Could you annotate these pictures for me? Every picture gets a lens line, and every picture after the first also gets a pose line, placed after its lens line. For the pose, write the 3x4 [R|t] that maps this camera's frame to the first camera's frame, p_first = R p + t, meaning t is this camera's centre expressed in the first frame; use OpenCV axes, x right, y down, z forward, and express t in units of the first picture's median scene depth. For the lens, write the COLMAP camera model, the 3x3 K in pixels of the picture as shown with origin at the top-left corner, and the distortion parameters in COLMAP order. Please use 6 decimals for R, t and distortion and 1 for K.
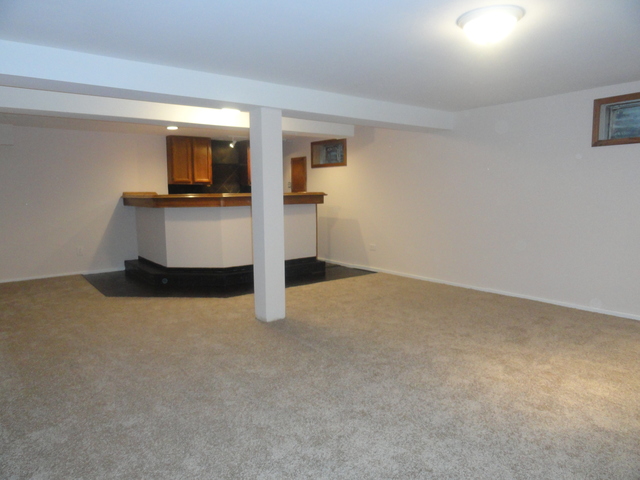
lens RADIAL K [[445.8, 0, 320.6], [0, 445.8, 244.4], [0, 0, 1]] dist [-0.000454, 0.001684]
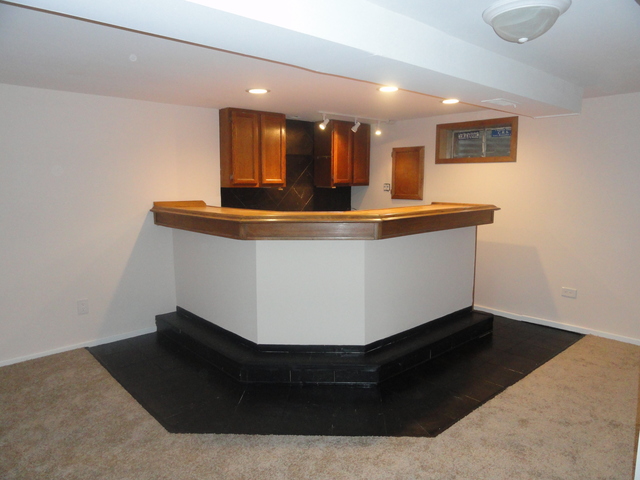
lens RADIAL K [[445.8, 0, 320.6], [0, 445.8, 244.4], [0, 0, 1]] dist [-0.000454, 0.001684]
pose [[0.995582, -0.004632, 0.093785, -0.266093], [0.002453, 0.999725, 0.023336, -0.070673], [-0.093867, -0.023003, 0.995319, 0.373080]]
